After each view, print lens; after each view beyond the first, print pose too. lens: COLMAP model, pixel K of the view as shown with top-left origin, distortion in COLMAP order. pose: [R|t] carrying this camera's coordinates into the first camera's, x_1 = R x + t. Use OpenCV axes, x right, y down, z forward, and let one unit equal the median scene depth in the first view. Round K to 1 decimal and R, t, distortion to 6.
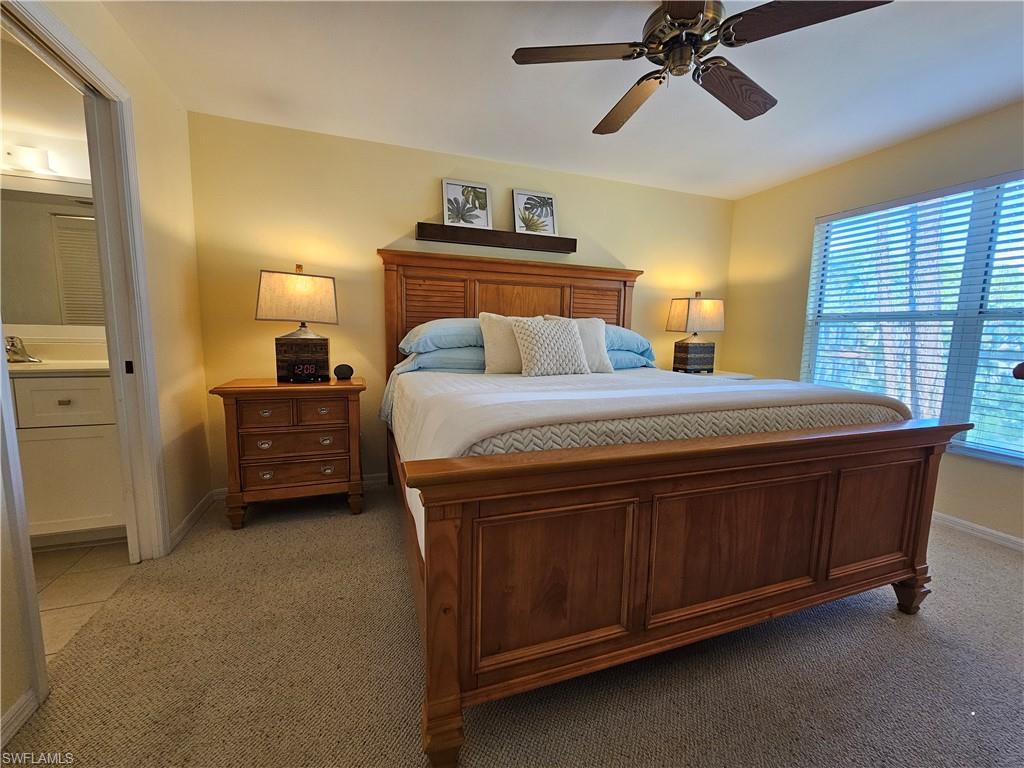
lens RADIAL K [[425.6, 0, 512.0], [0, 425.6, 384.0], [0, 0, 1]] dist [-0.003954, -0.000076]
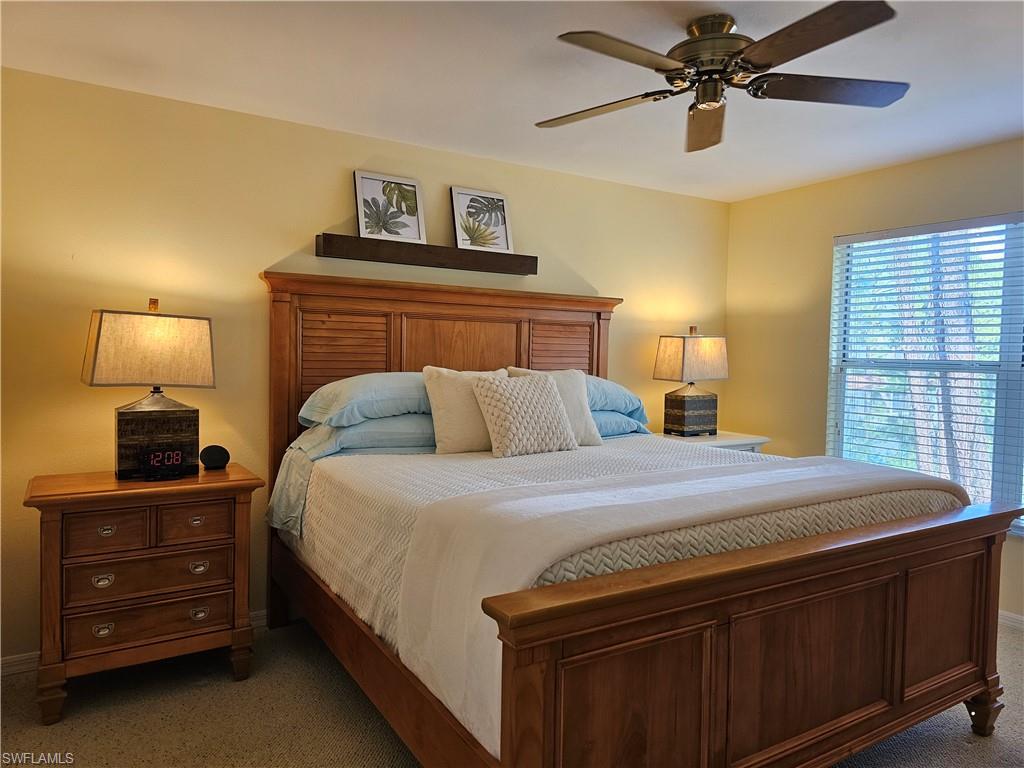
lens RADIAL K [[685.0, 0, 508.8], [0, 685.0, 384.7], [0, 0, 1]] dist [0.069519, -0.062667]
pose [[0.979544, -0.011255, 0.200917, -0.176469], [0.026396, 0.996994, -0.072841, -0.053594], [-0.199494, 0.076654, 0.976896, -0.150096]]
